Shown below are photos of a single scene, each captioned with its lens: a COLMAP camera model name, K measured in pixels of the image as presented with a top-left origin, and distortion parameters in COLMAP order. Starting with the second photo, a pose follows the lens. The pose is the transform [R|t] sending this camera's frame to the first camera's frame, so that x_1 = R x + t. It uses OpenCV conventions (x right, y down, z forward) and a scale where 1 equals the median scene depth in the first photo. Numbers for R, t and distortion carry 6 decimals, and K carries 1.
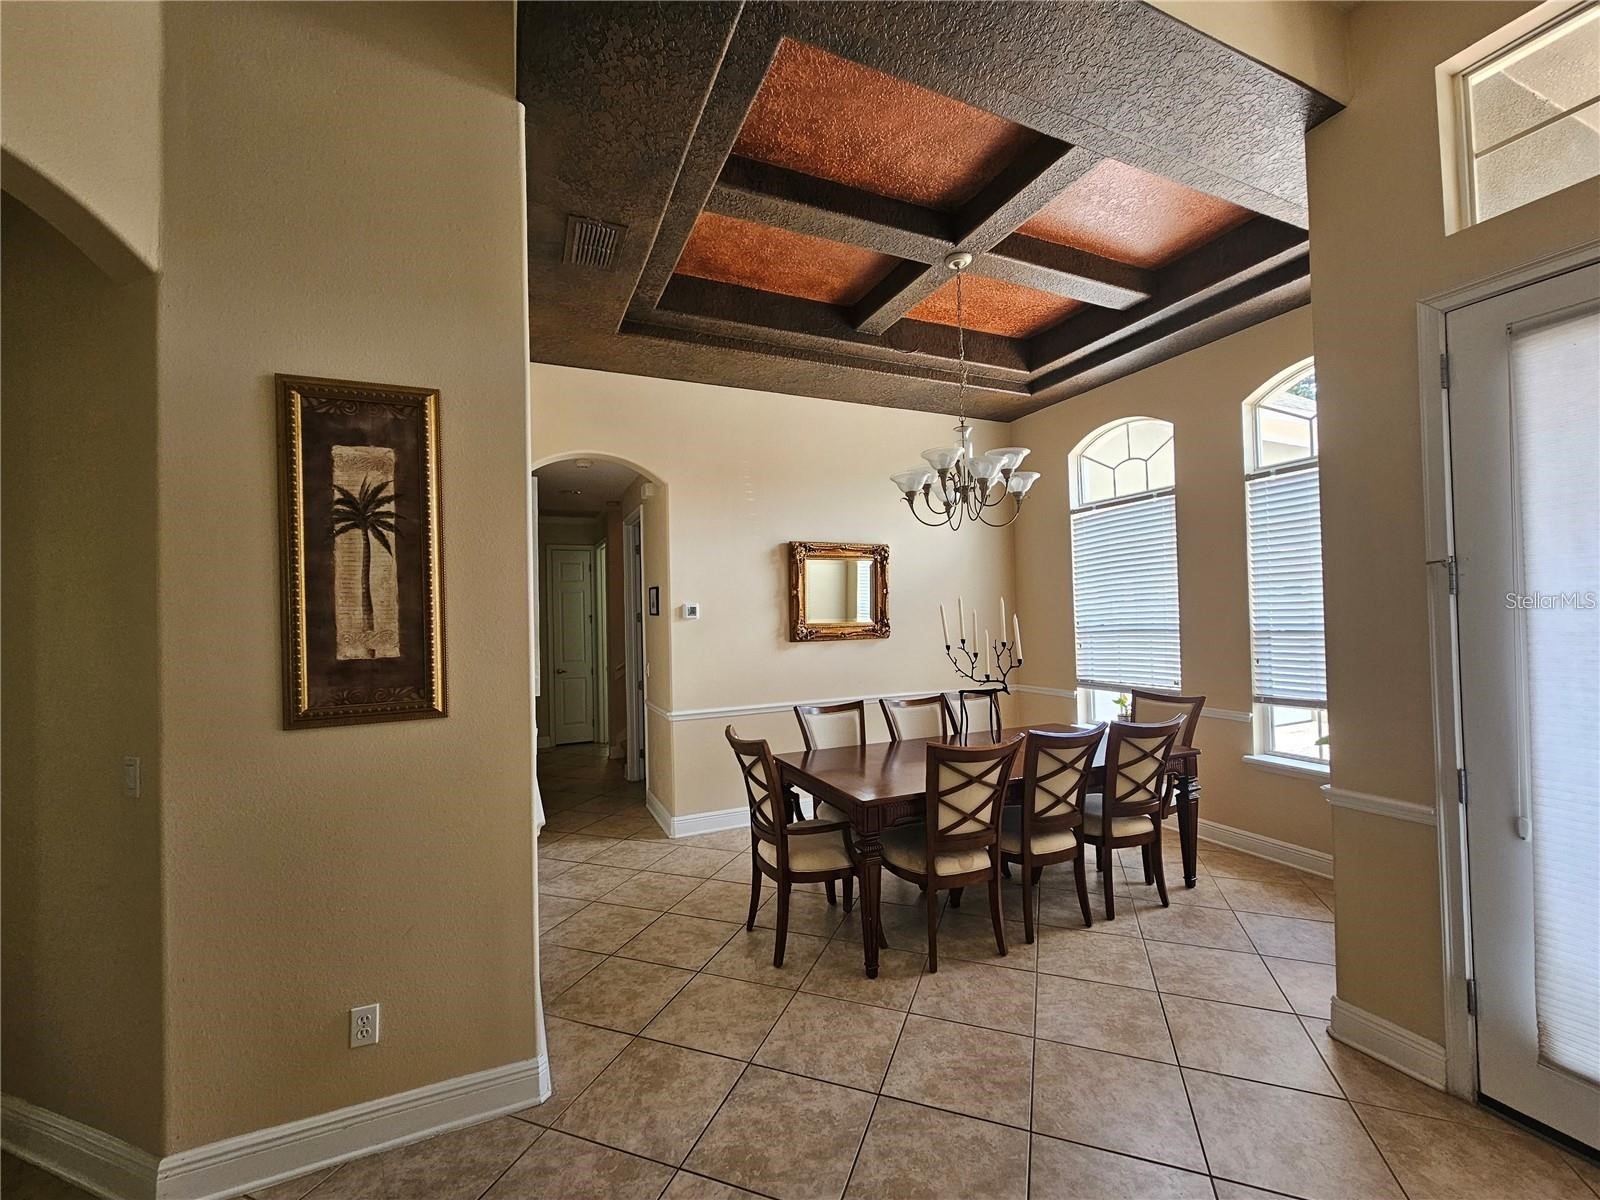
lens RADIAL K [[654.8, 0, 799.0], [0, 654.8, 611.3], [0, 0, 1]] dist [-0.000061, -0.000080]
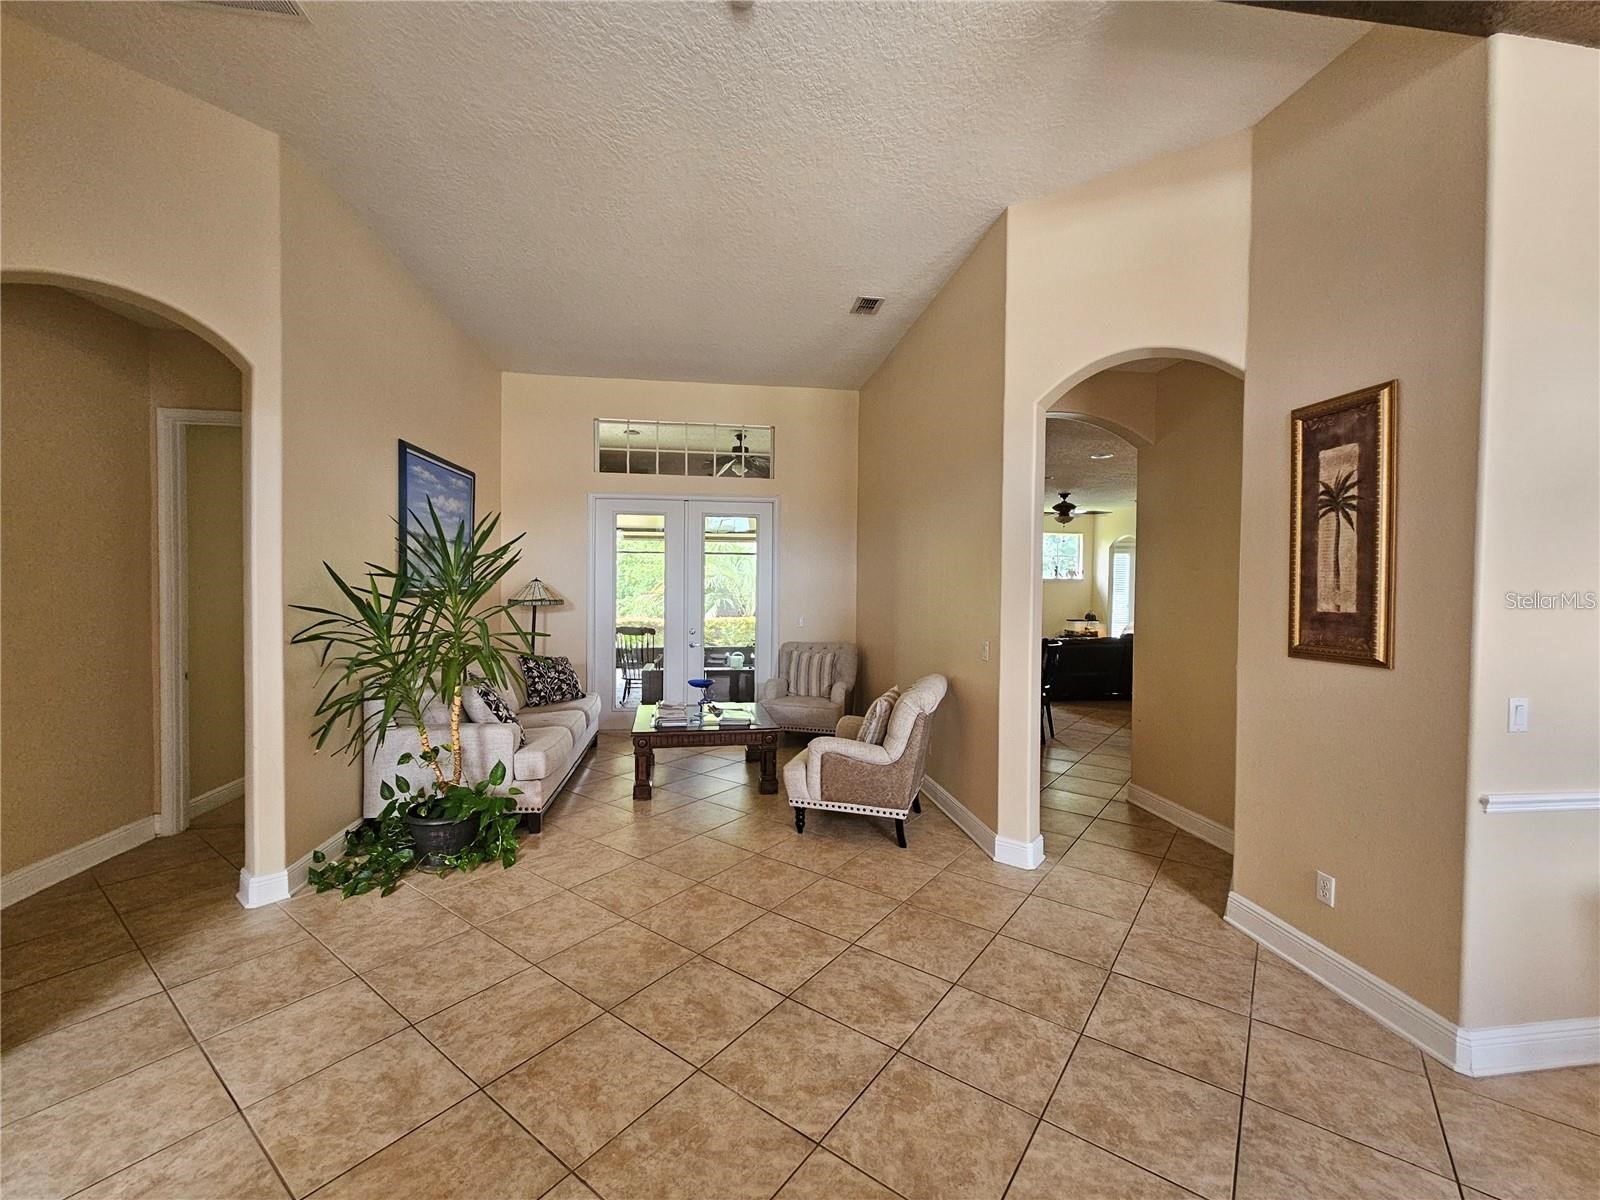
lens RADIAL K [[654.8, 0, 799.0], [0, 654.8, 603.5], [0, 0, 1]] dist [-0.000061, -0.000080]
pose [[-0.274423, 0.051091, -0.960251, 0.870274], [0.009713, 0.998684, 0.050360, -0.020199], [0.961560, 0.004493, -0.274558, 0.337012]]
